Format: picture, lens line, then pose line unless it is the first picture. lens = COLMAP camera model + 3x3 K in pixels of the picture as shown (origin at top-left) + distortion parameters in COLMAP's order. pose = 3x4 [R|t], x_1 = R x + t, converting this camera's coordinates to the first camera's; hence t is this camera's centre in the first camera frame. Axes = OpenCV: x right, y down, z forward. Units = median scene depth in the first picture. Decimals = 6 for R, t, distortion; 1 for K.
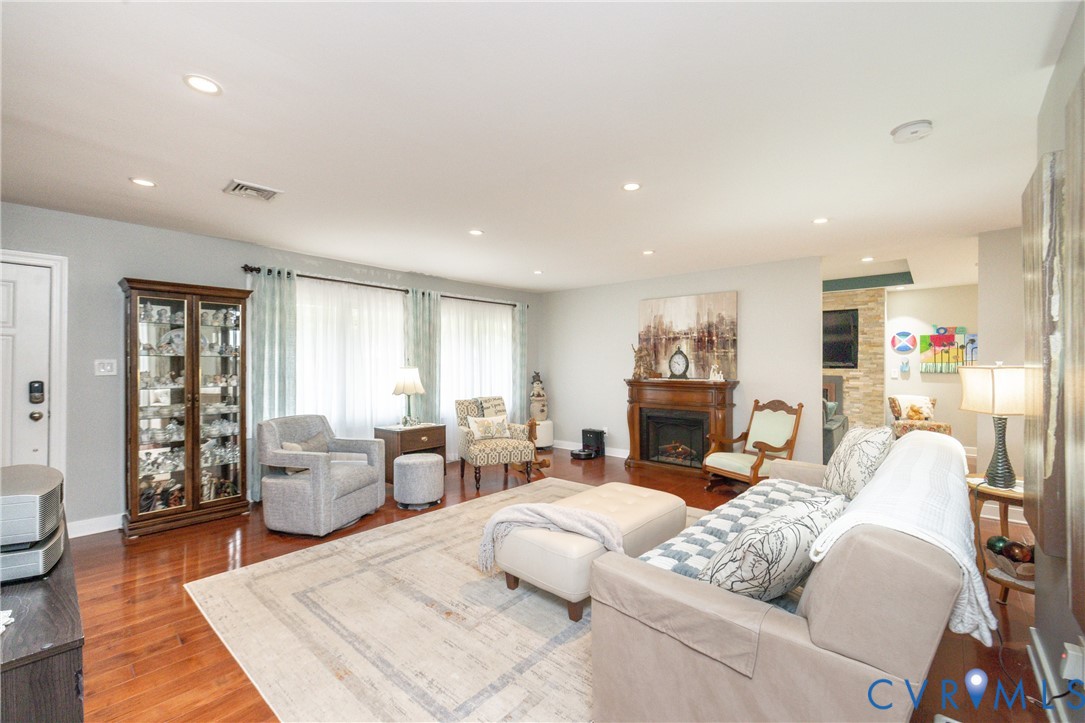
lens RADIAL K [[455.4, 0, 545.0], [0, 455.4, 360.4], [0, 0, 1]] dist [-0.004083, -0.001191]
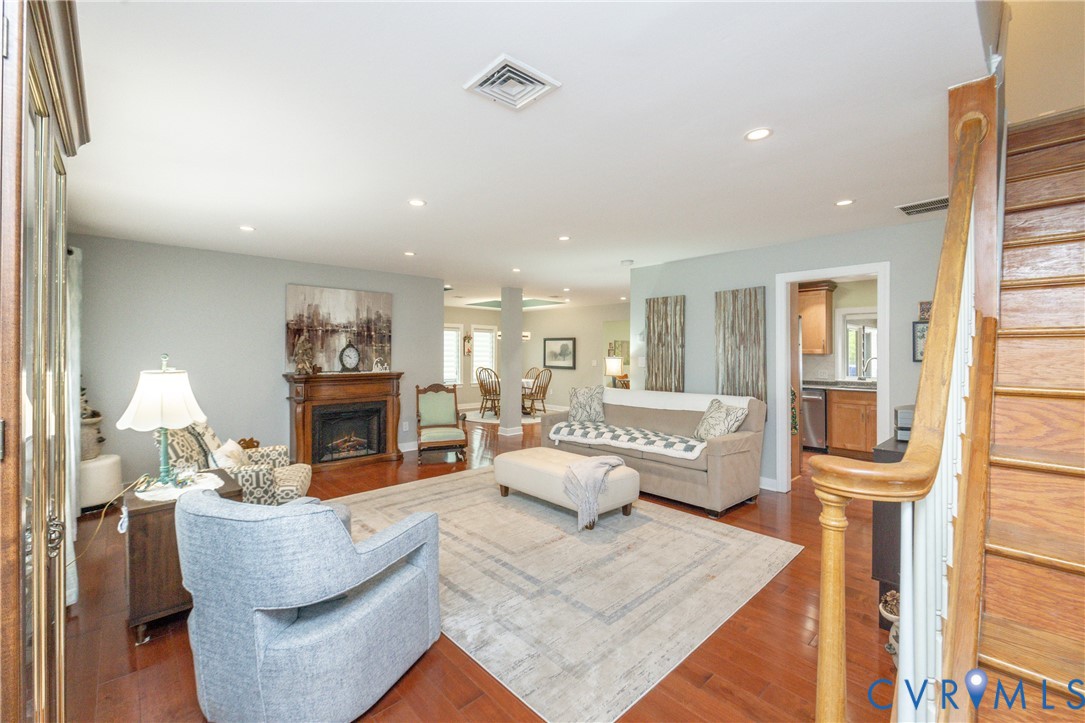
lens RADIAL K [[455.4, 0, 545.5], [0, 455.4, 353.6], [0, 0, 1]] dist [-0.004083, -0.001191]
pose [[0.086727, -0.005358, 0.996218, -0.669068], [-0.006065, 0.999964, 0.005906, -0.008803], [-0.996214, -0.006554, 0.086692, 0.484965]]
